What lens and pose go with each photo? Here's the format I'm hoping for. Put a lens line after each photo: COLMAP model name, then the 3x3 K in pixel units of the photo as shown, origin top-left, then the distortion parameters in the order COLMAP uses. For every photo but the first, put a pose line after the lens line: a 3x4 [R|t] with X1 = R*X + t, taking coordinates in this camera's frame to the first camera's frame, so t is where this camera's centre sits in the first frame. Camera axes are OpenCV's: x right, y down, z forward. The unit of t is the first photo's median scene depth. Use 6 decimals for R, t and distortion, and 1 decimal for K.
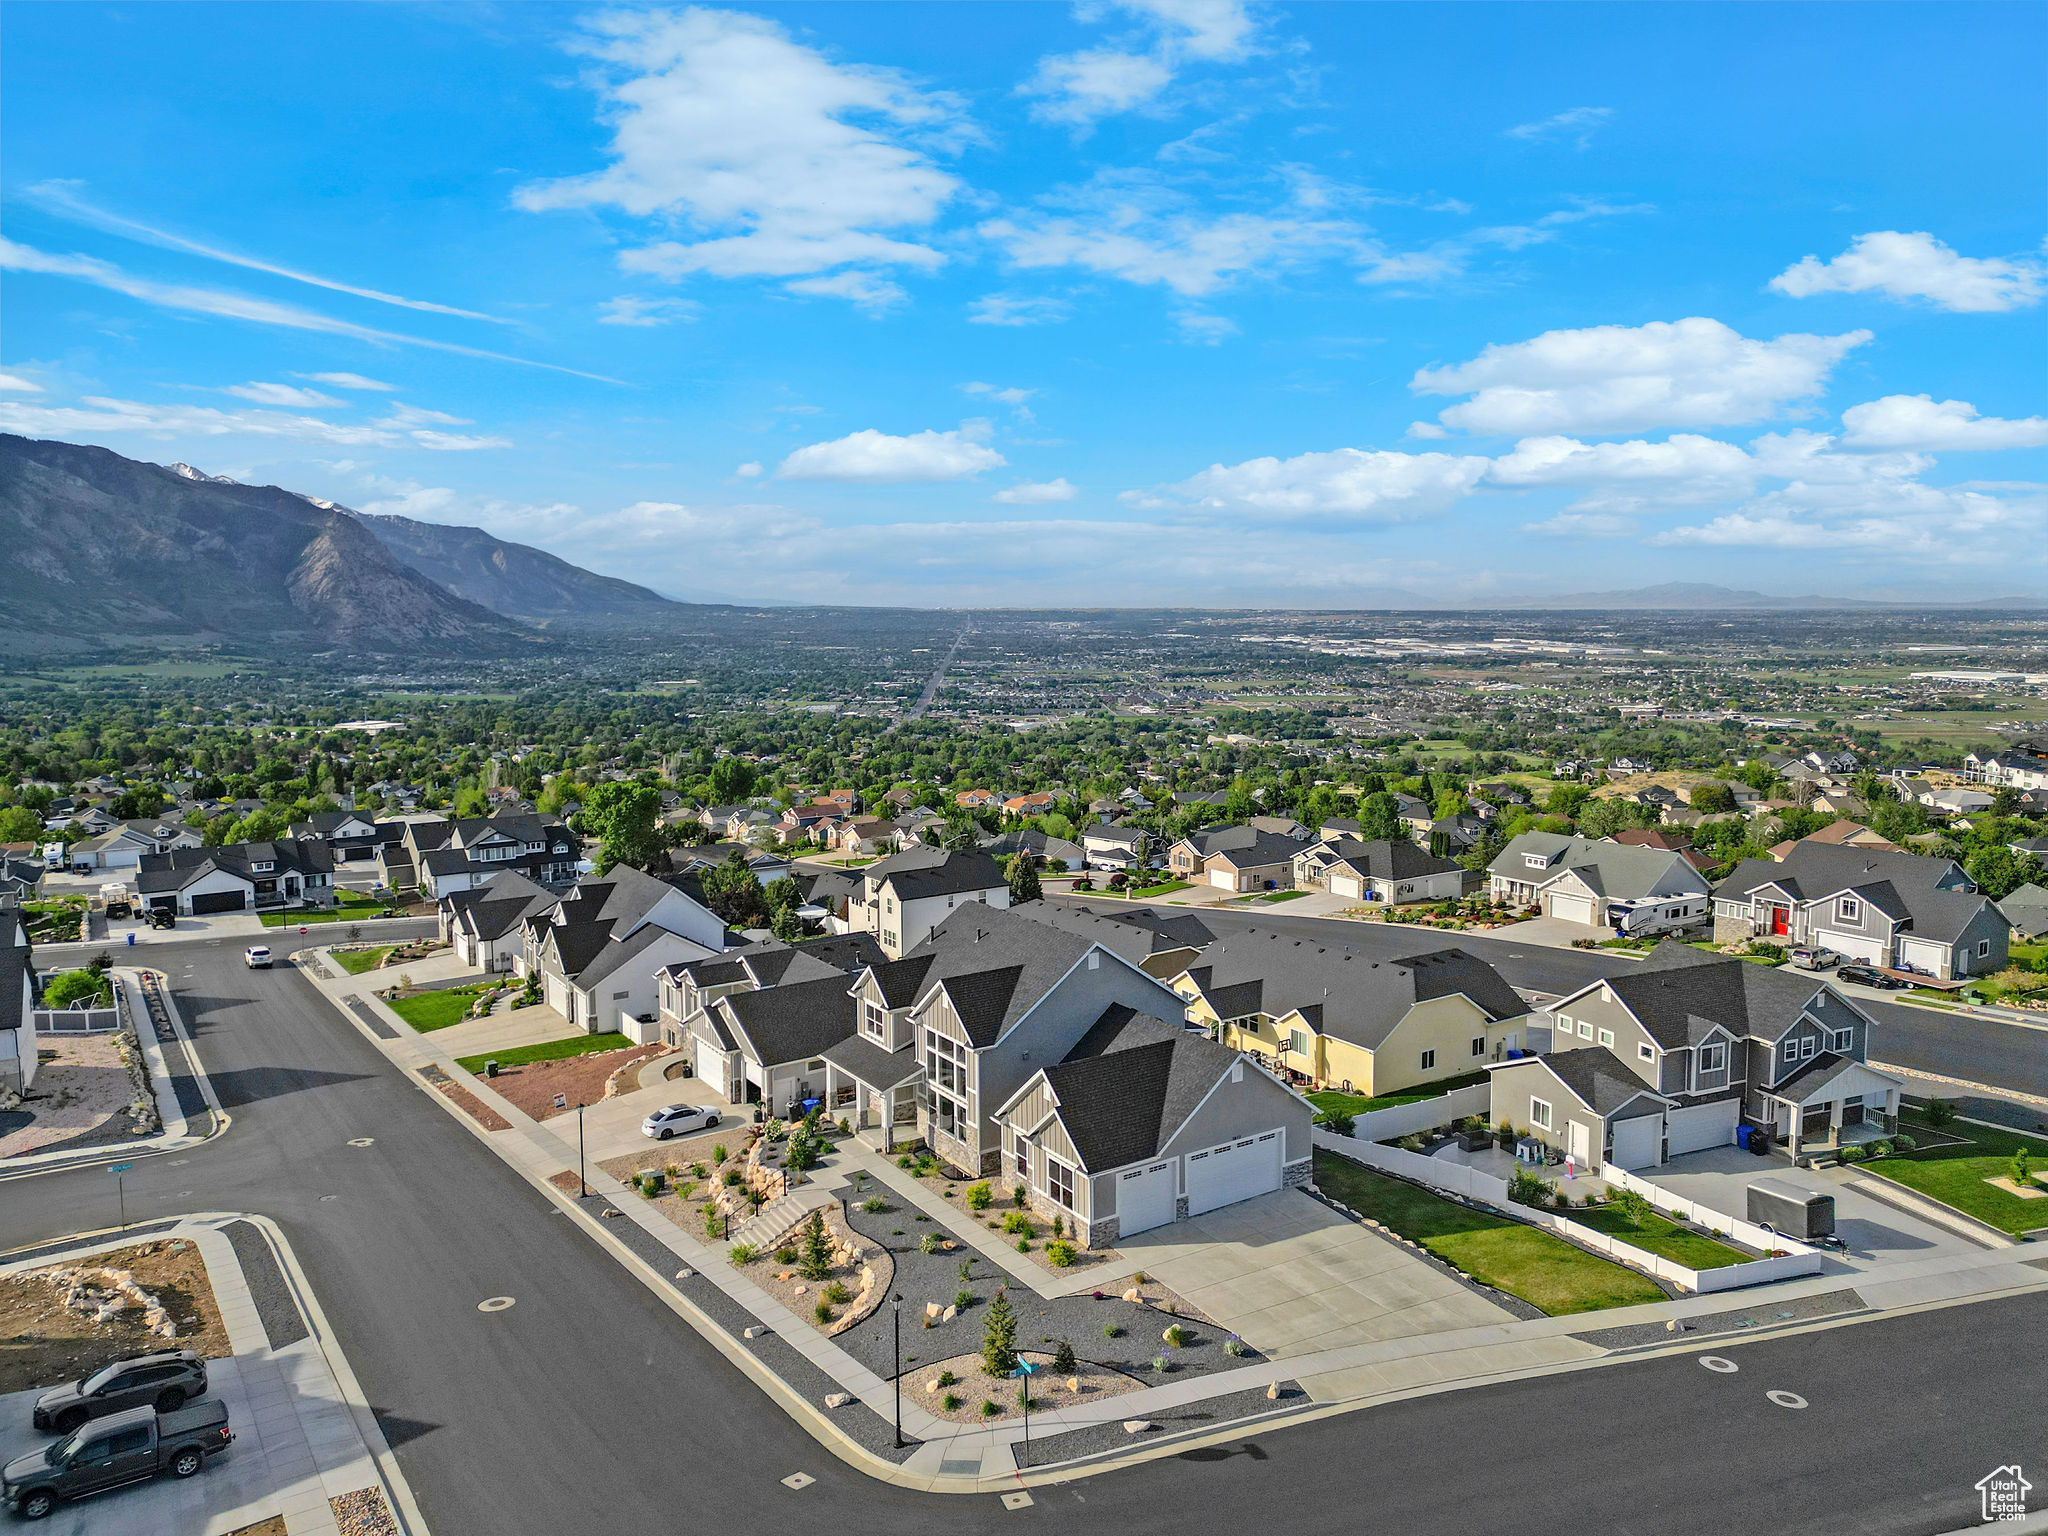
lens RADIAL K [[1426.4, 0, 1024.4], [0, 1426.4, 763.5], [0, 0, 1]] dist [0.084199, -0.082628]
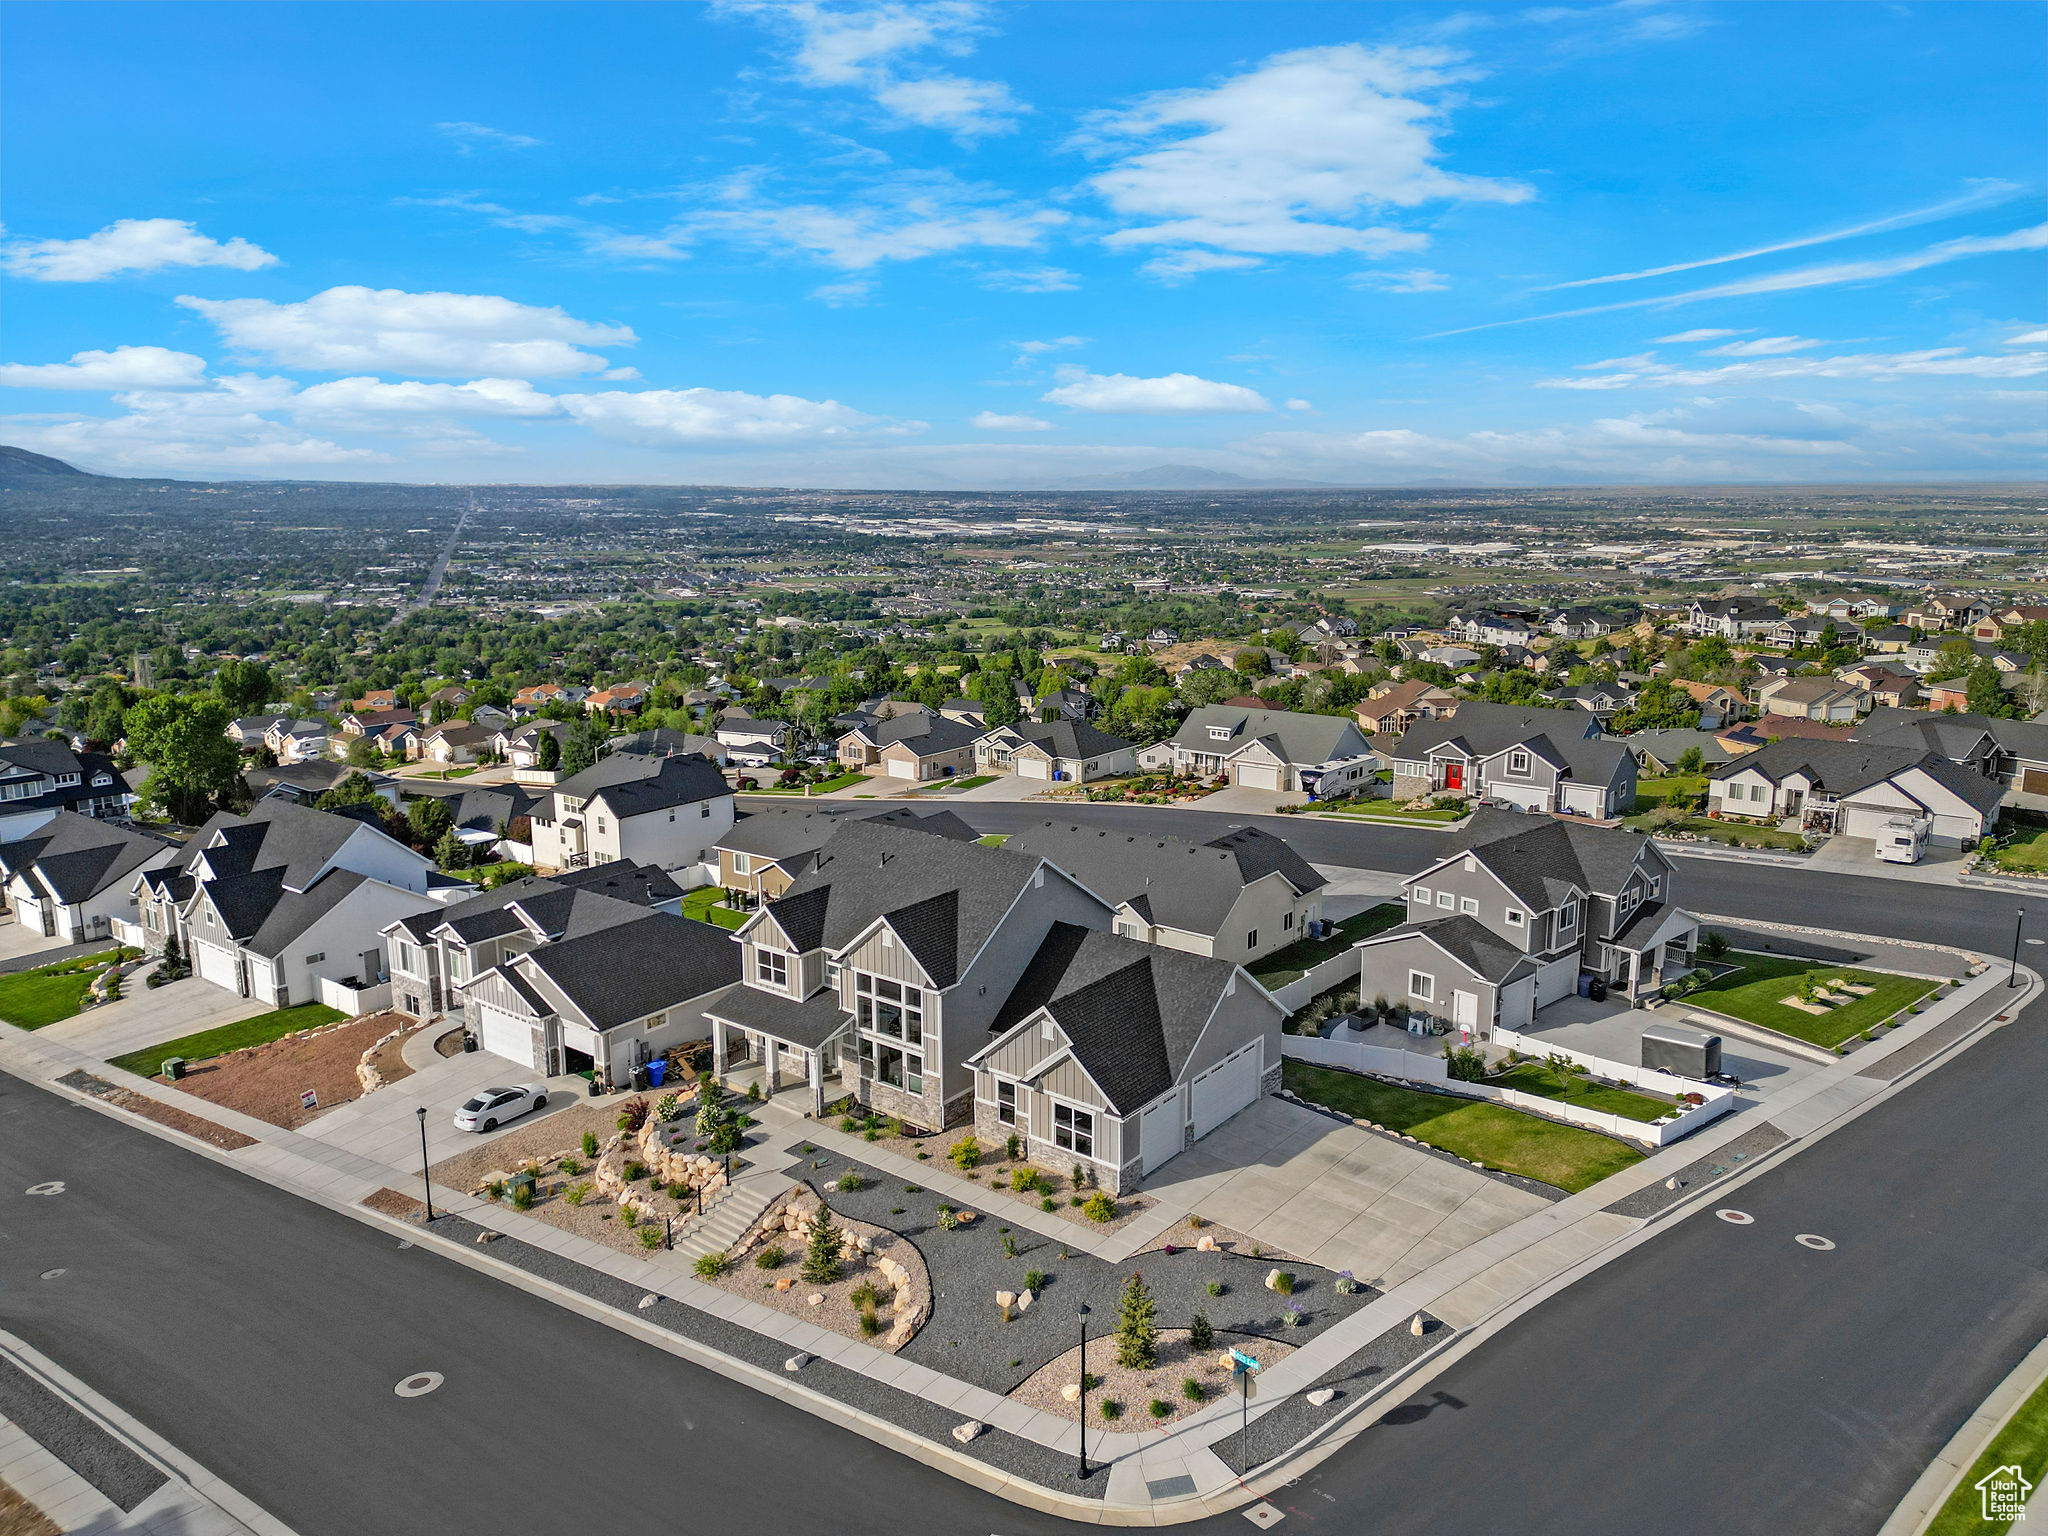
lens RADIAL K [[1426.4, 0, 1024.4], [0, 1426.4, 763.5], [0, 0, 1]] dist [0.084199, -0.082628]
pose [[0.948436, -0.059889, 0.311259, -0.152098], [0.034091, 0.995566, 0.087676, -0.008391], [-0.315129, -0.072544, 0.946272, 0.100625]]
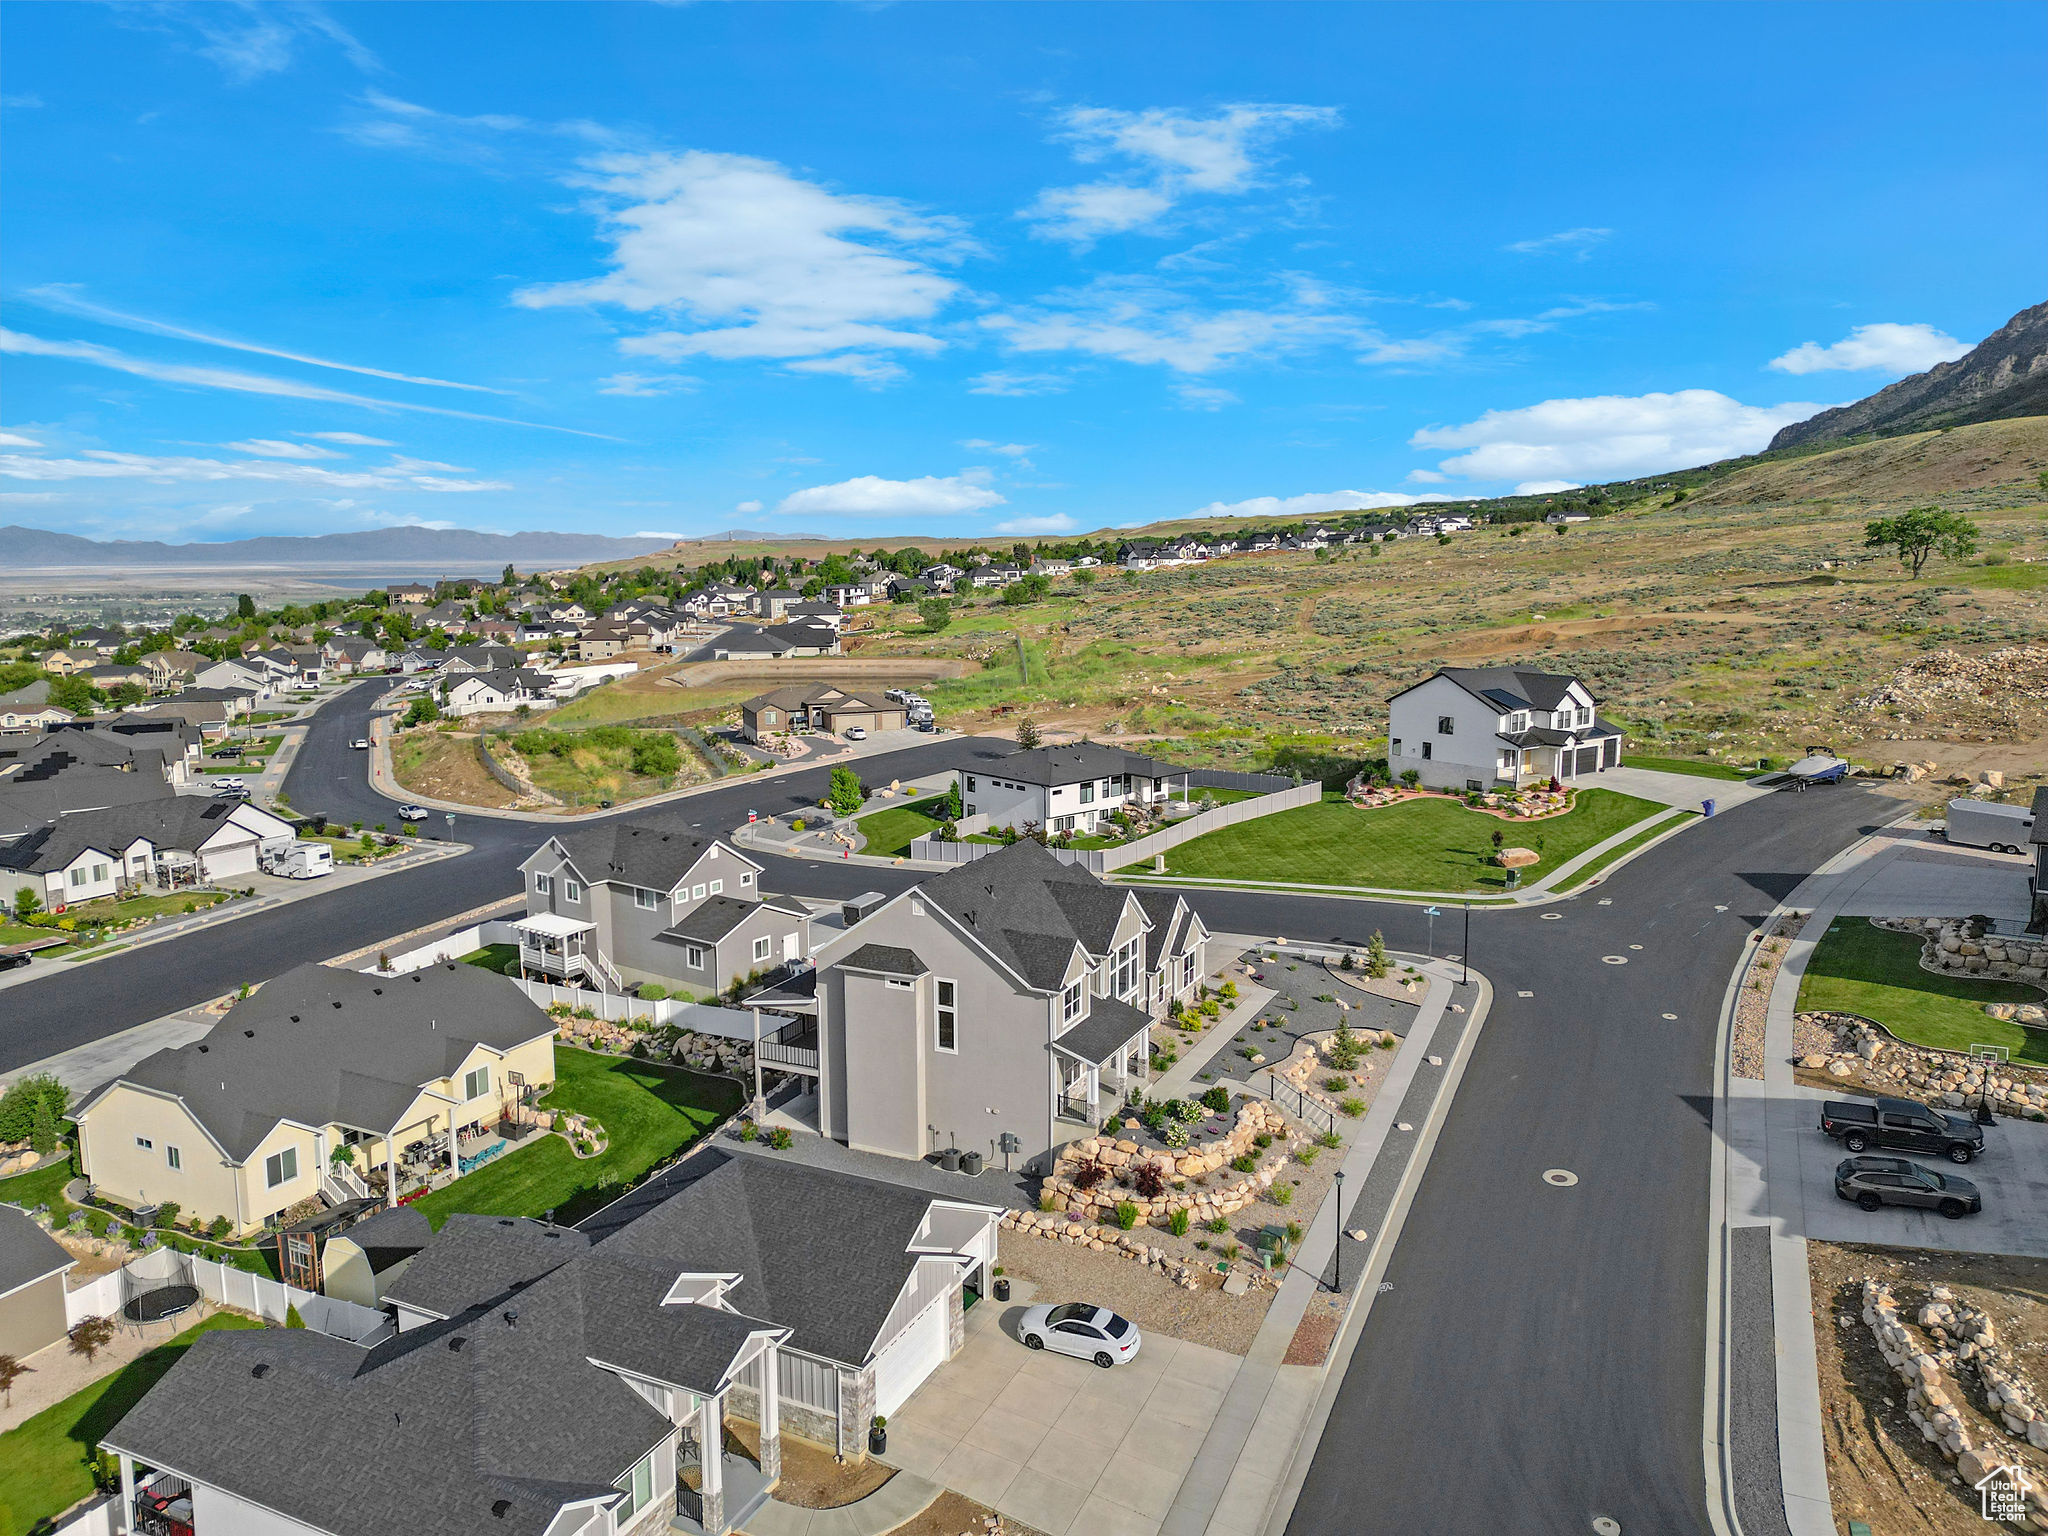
lens RADIAL K [[1426.4, 0, 1024.4], [0, 1426.4, 763.5], [0, 0, 1]] dist [0.084199, -0.082628]
pose [[-0.503473, -0.120991, 0.855497, -0.564893], [0.108811, 0.973384, 0.201700, -0.097904], [-0.857132, 0.194639, -0.476908, 0.971470]]
